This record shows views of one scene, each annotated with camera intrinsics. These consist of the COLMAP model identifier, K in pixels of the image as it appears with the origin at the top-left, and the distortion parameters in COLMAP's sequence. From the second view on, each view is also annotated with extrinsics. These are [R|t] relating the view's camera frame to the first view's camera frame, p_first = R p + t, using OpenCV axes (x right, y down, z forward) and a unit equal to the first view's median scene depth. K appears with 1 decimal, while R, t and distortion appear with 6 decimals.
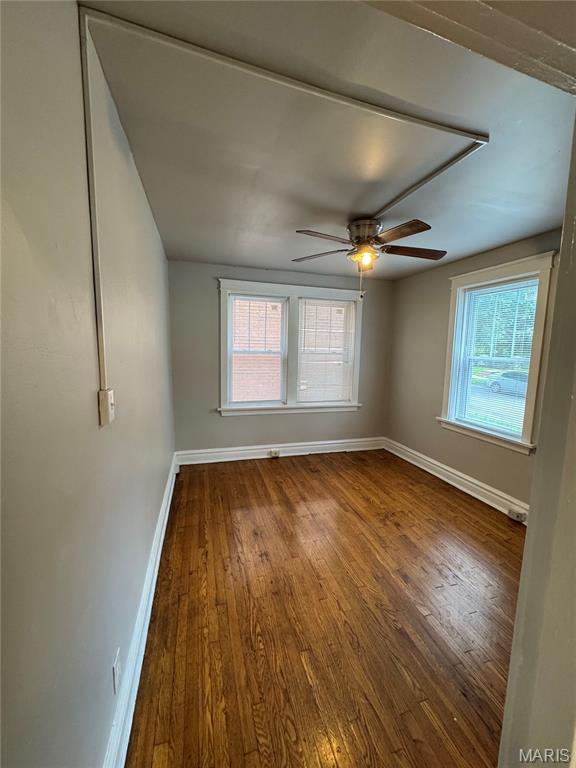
lens RADIAL K [[306.2, 0, 288.0], [0, 306.2, 384.0], [0, 0, 1]] dist [-0.000078, 0.000017]
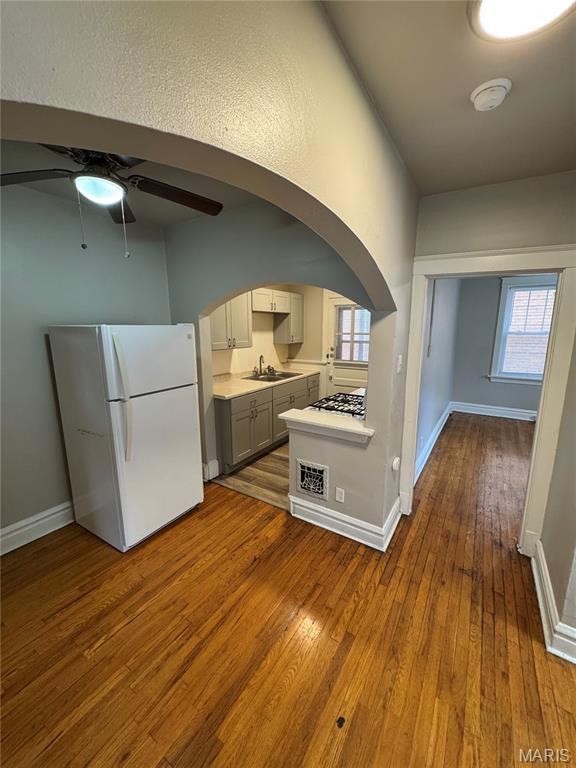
lens RADIAL K [[306.2, 0, 288.0], [0, 306.2, 384.0], [0, 0, 1]] dist [-0.000078, 0.000017]
pose [[0.648607, 0.121492, -0.751365, 0.305184], [-0.075356, 0.992578, 0.095445, 0.078404], [0.757384, -0.005286, 0.652948, -0.767773]]
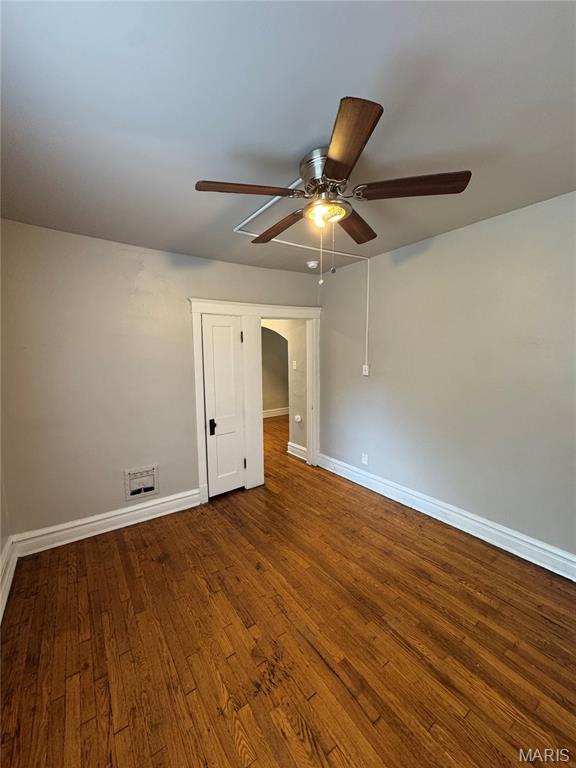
lens RADIAL K [[306.2, 0, 288.0], [0, 306.2, 384.0], [0, 0, 1]] dist [-0.000078, 0.000017]
pose [[-0.947659, 0.023207, -0.318440, 0.449542], [-0.047555, 0.975971, 0.212648, -0.161850], [0.315723, 0.216661, -0.923784, 1.379765]]
